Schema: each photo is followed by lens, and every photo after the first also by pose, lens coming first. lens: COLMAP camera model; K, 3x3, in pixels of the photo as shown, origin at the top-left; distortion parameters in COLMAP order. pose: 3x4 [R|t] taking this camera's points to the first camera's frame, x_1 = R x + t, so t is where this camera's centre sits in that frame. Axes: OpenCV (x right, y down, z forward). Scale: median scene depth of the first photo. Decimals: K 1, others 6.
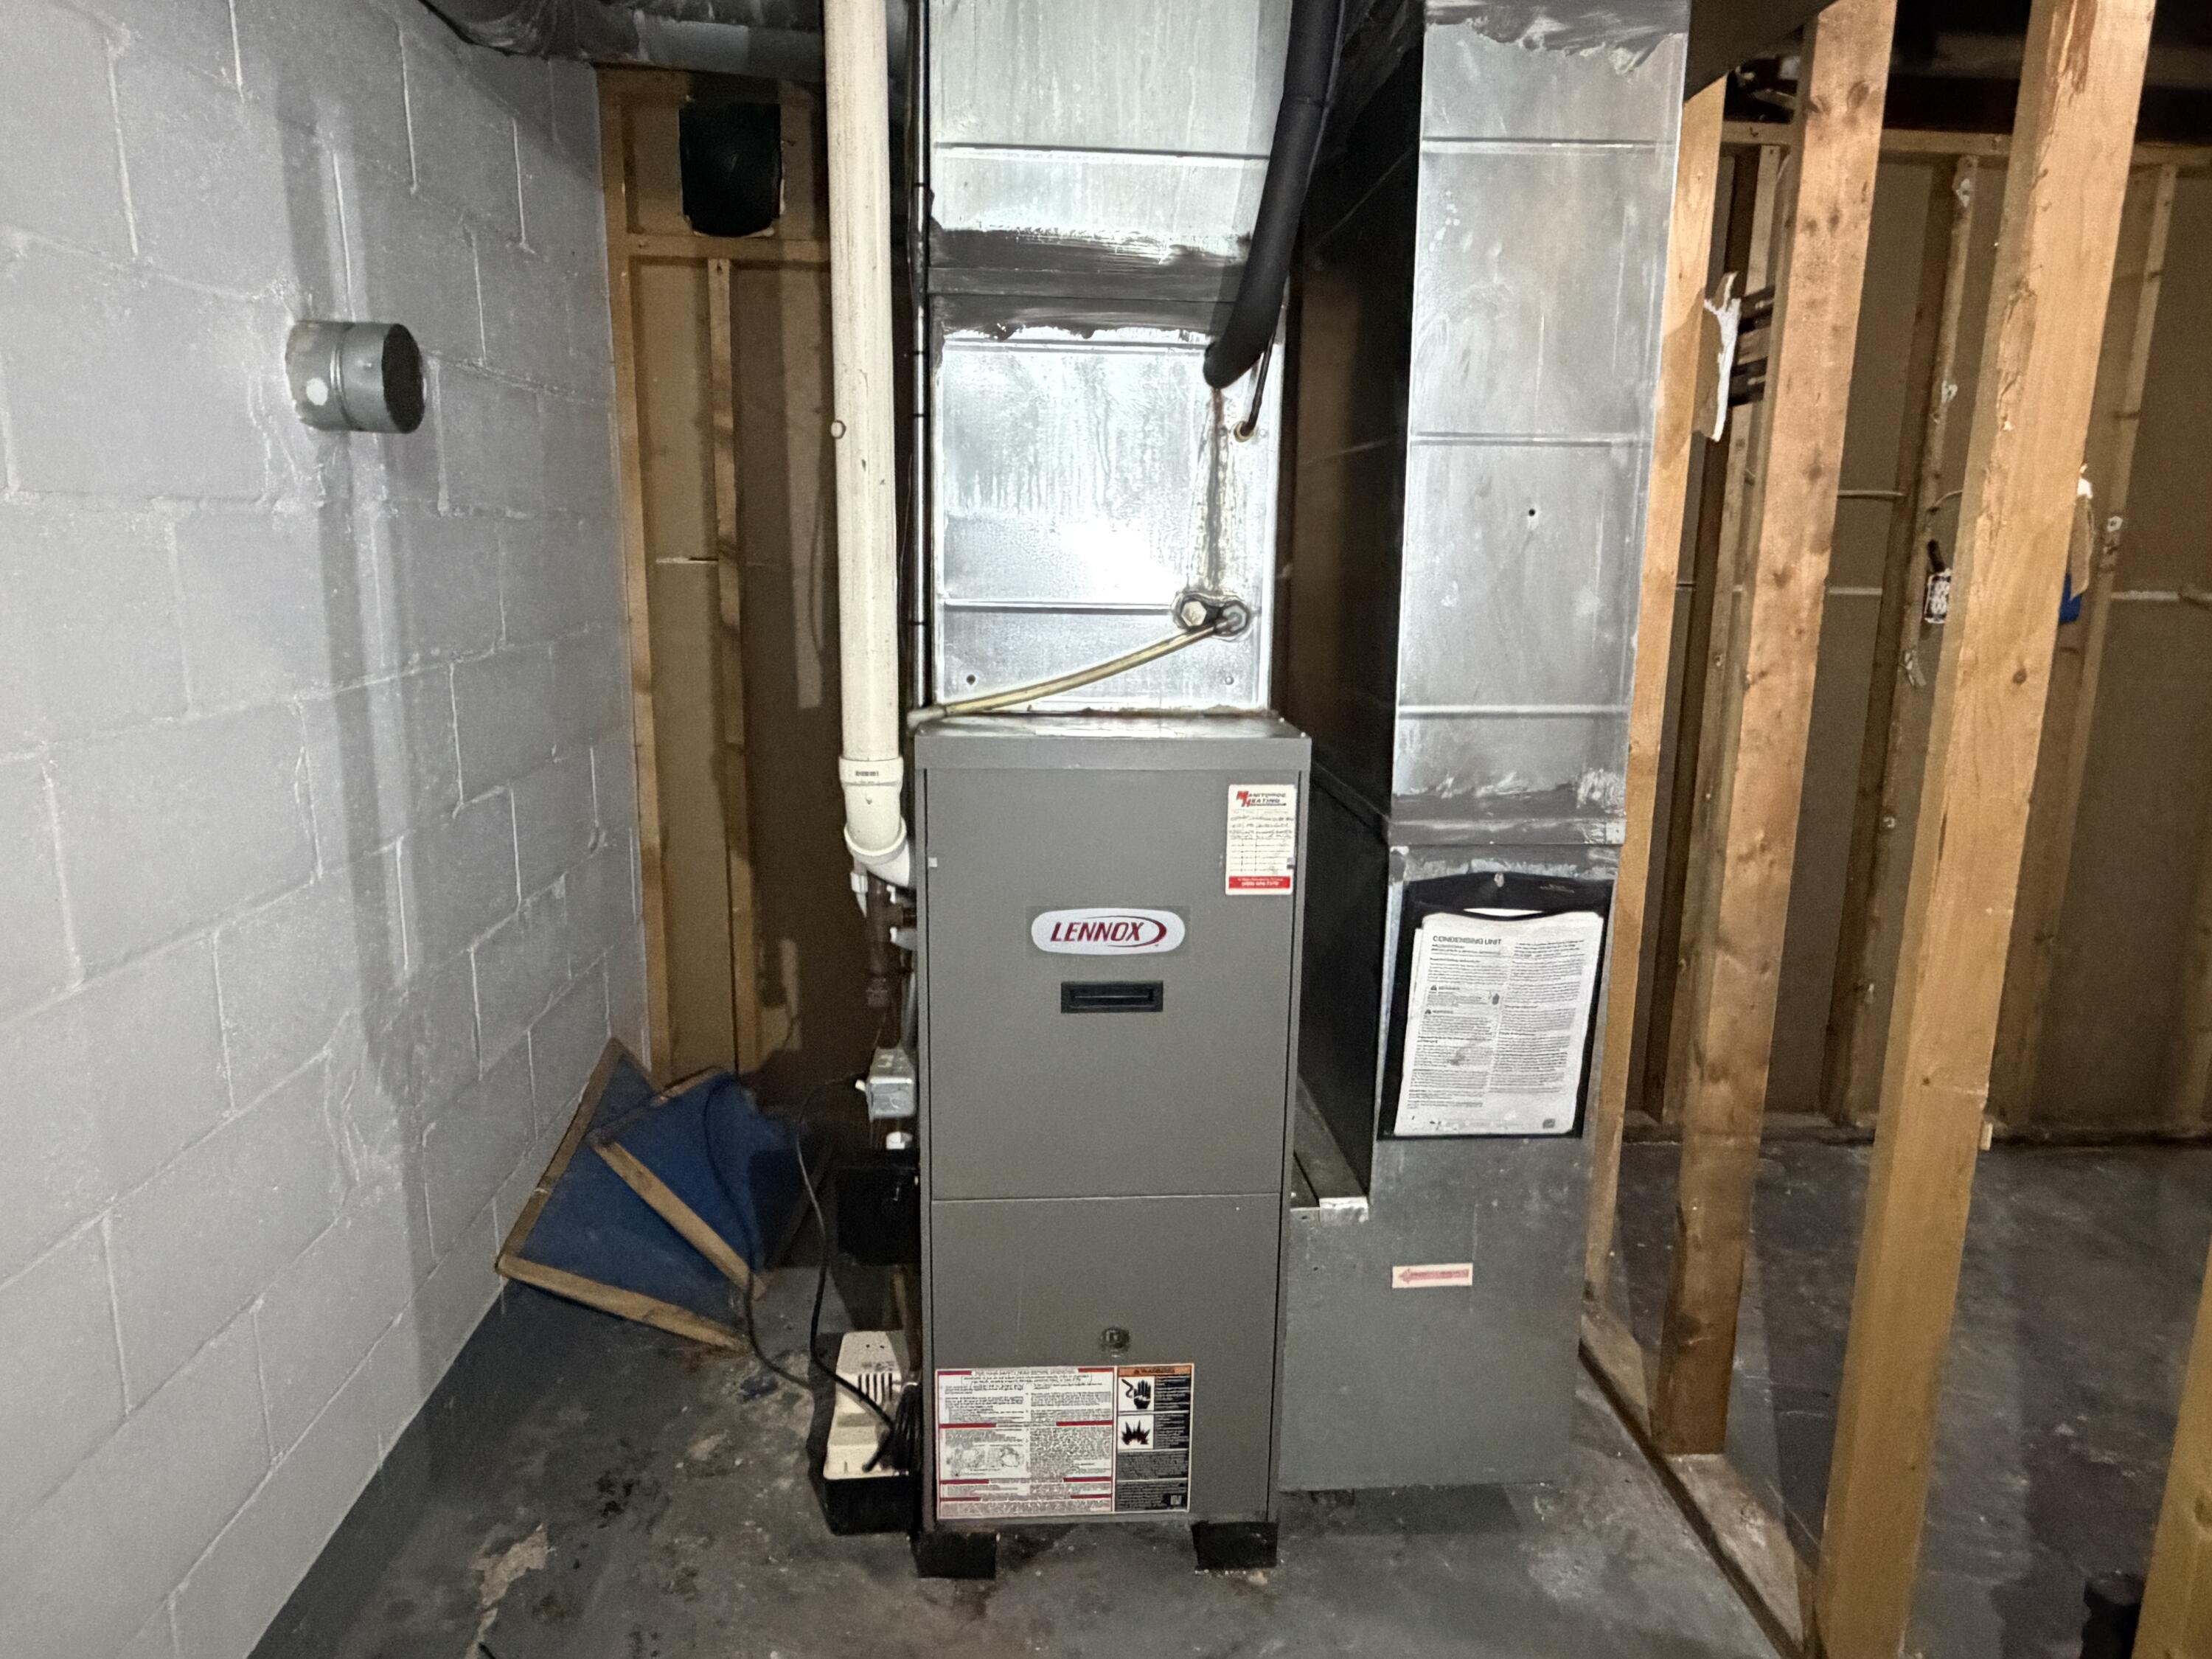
lens RADIAL K [[1404.1, 0, 1105.1], [0, 1404.1, 830.9], [0, 0, 1]] dist [0.001254, 0.000953]
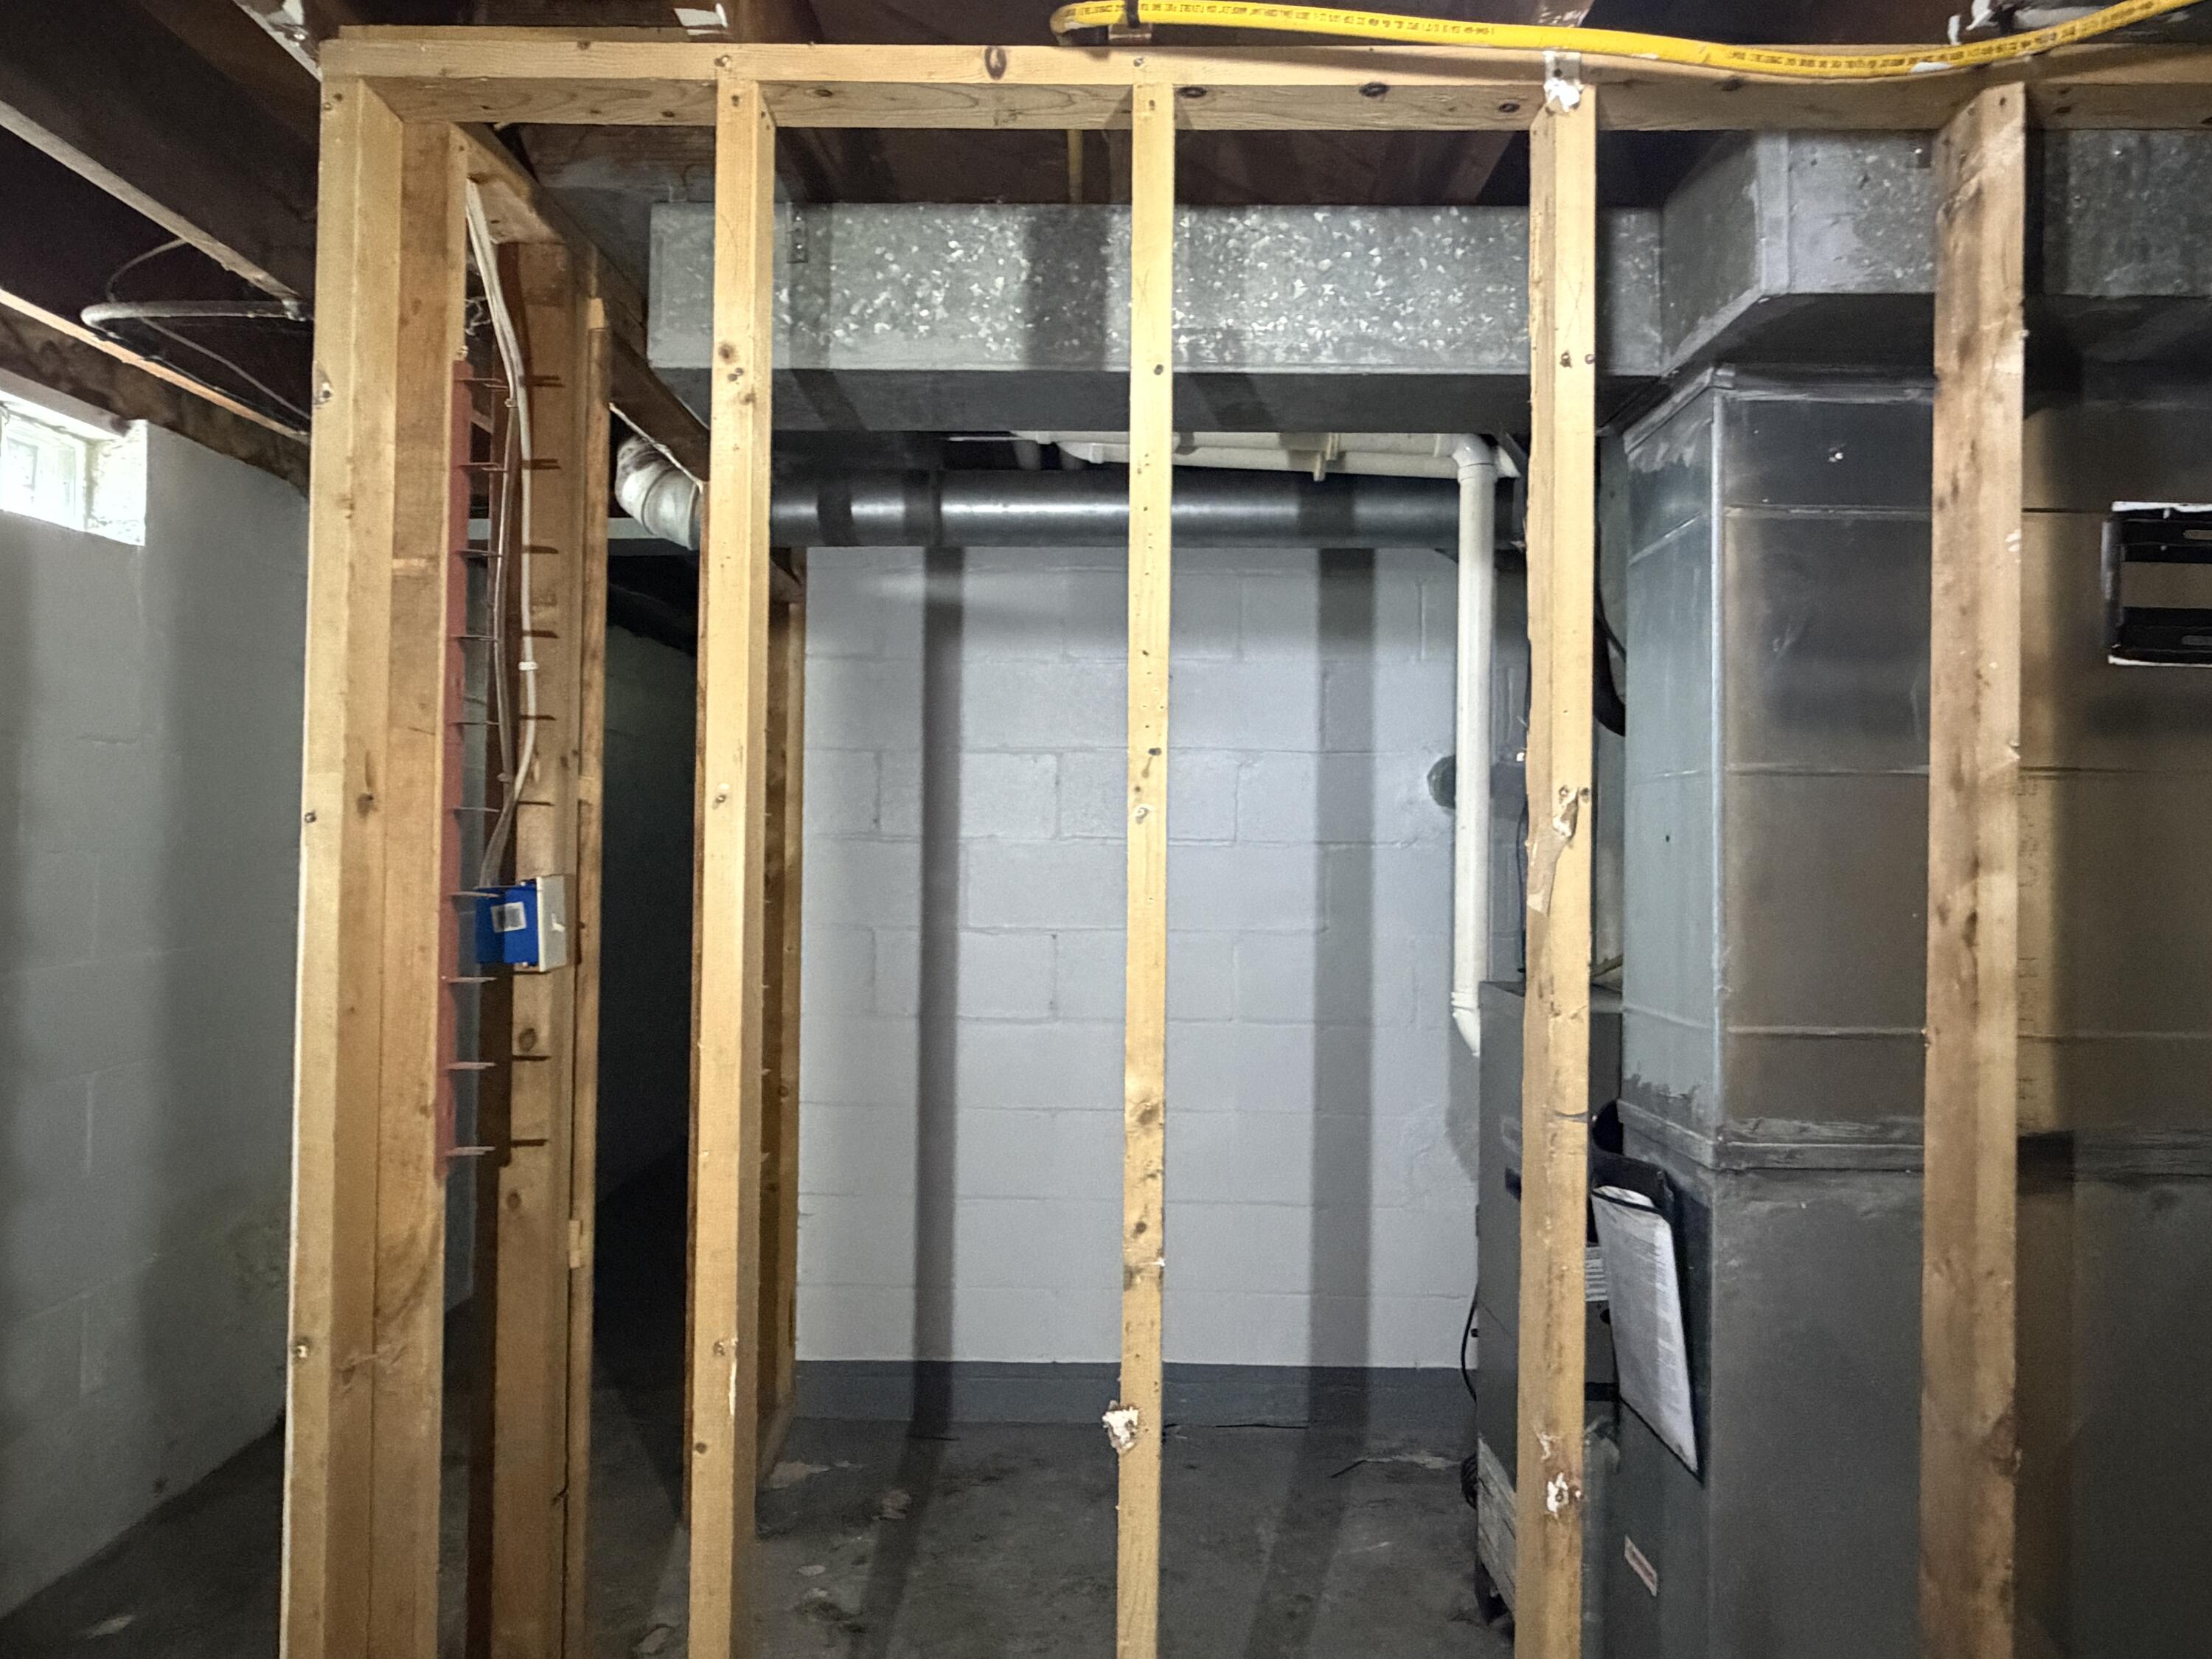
lens RADIAL K [[1404.1, 0, 1092.8], [0, 1404.1, 820.6], [0, 0, 1]] dist [0.001254, 0.000953]
pose [[-0.064599, -0.026432, -0.997561, 1.323934], [-0.217469, 0.975996, -0.011778, -0.116982], [0.973927, 0.216178, -0.068796, 0.575618]]
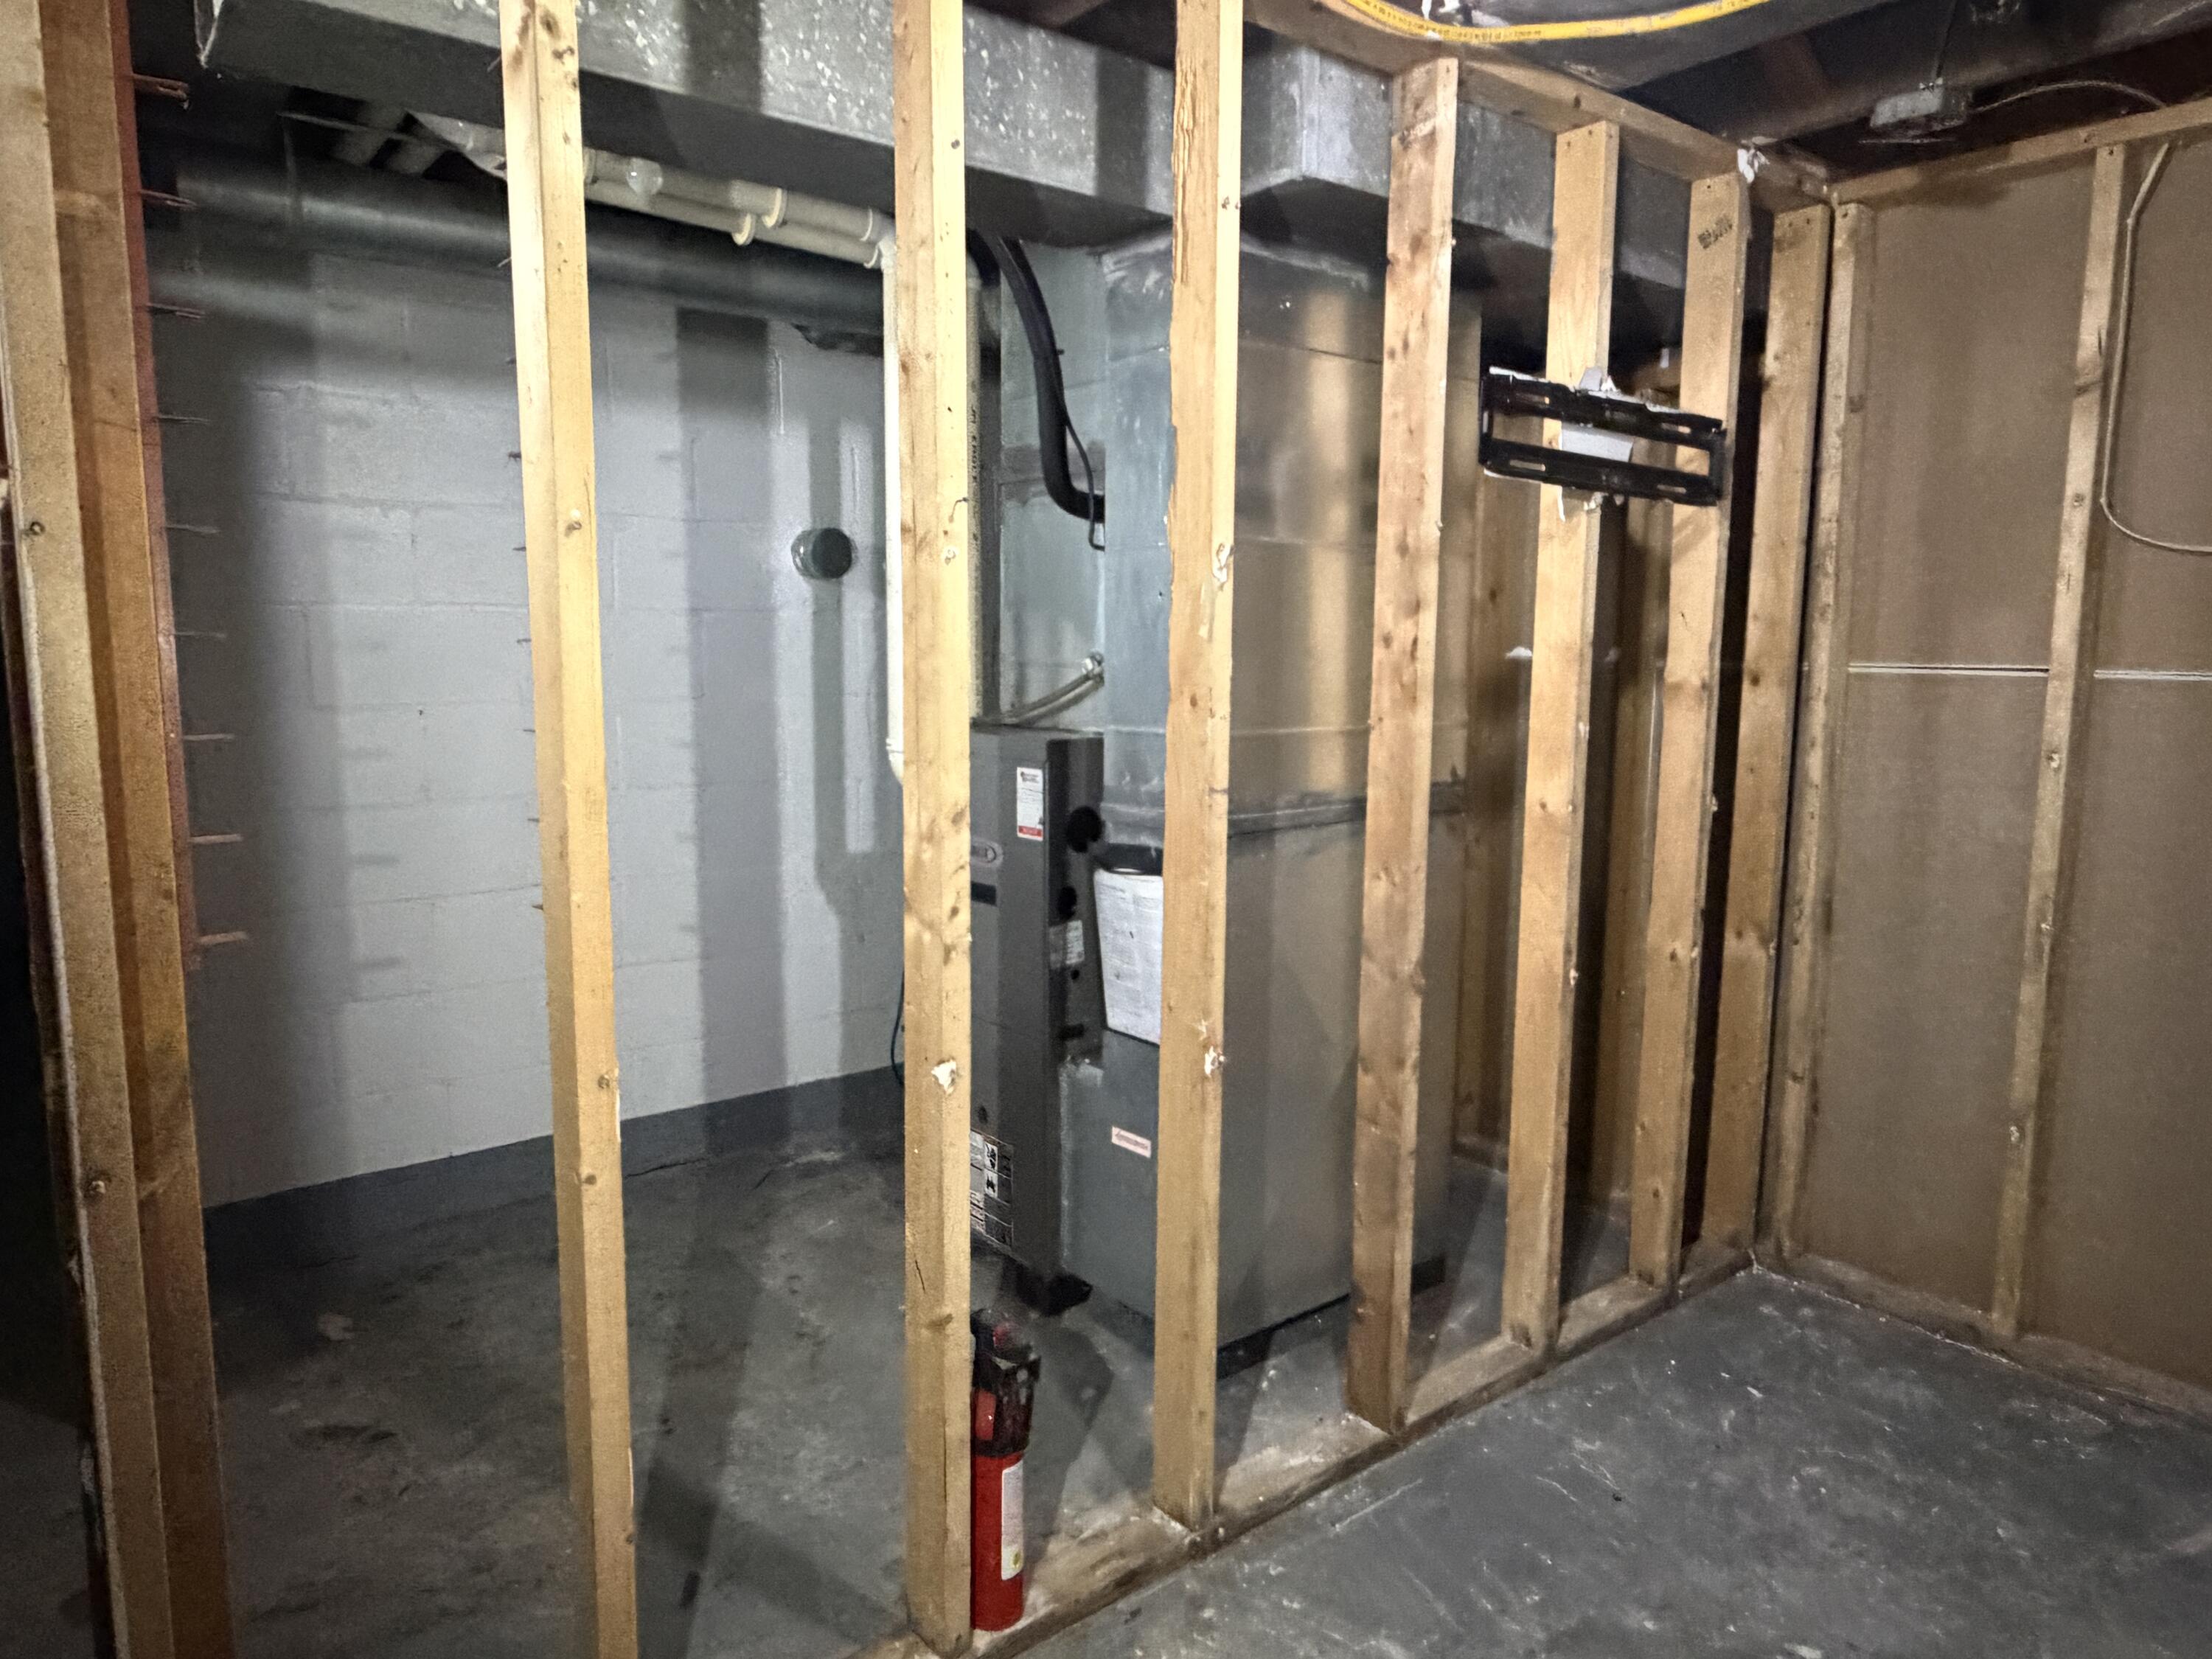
lens RADIAL K [[1404.1, 0, 1092.7], [0, 1404.1, 821.0], [0, 0, 1]] dist [0.001254, 0.000953]
pose [[0.569525, 0.094248, -0.816553, 1.335799], [-0.166377, 0.986060, -0.002231, 0.015952], [0.804960, 0.137126, 0.577266, 0.133907]]
